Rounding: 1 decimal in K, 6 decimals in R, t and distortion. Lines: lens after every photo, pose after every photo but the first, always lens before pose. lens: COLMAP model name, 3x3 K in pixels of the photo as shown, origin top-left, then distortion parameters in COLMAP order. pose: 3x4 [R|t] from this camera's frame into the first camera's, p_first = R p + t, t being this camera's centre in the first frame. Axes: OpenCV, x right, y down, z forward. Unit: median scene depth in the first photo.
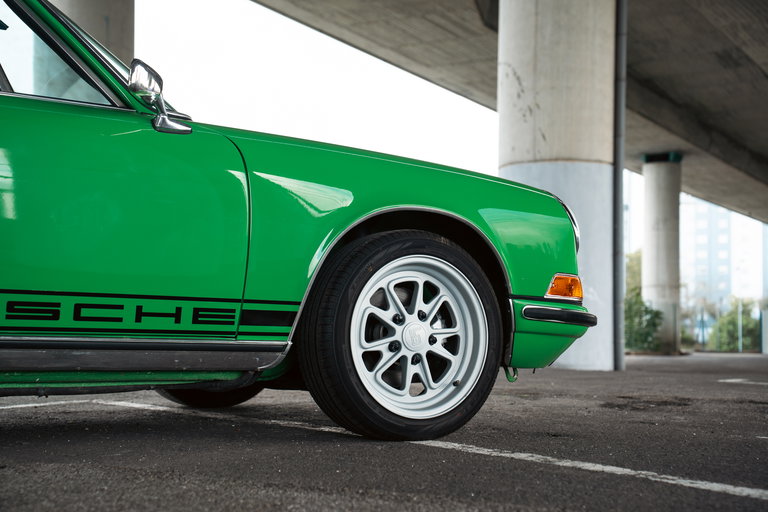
lens RADIAL K [[1120.5, 0, 384.0], [0, 1120.5, 256.0], [0, 0, 1]] dist [0.306610, 0.010094]
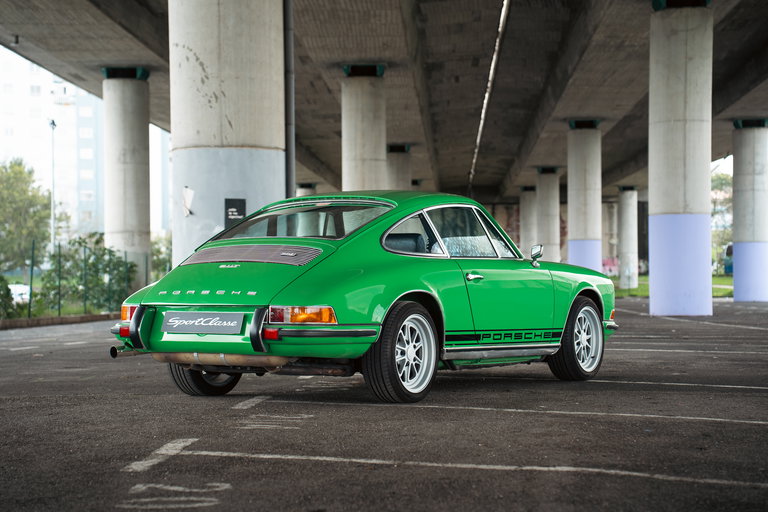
lens RADIAL K [[1600.2, 0, 384.0], [0, 1600.2, 256.0], [0, 0, 1]] dist [0.537778, 0.174856]
pose [[0.891659, -0.010258, 0.452592, -0.409842], [-0.014013, 0.998639, 0.050243, -0.059099], [-0.452491, -0.051142, 0.890301, -0.408856]]
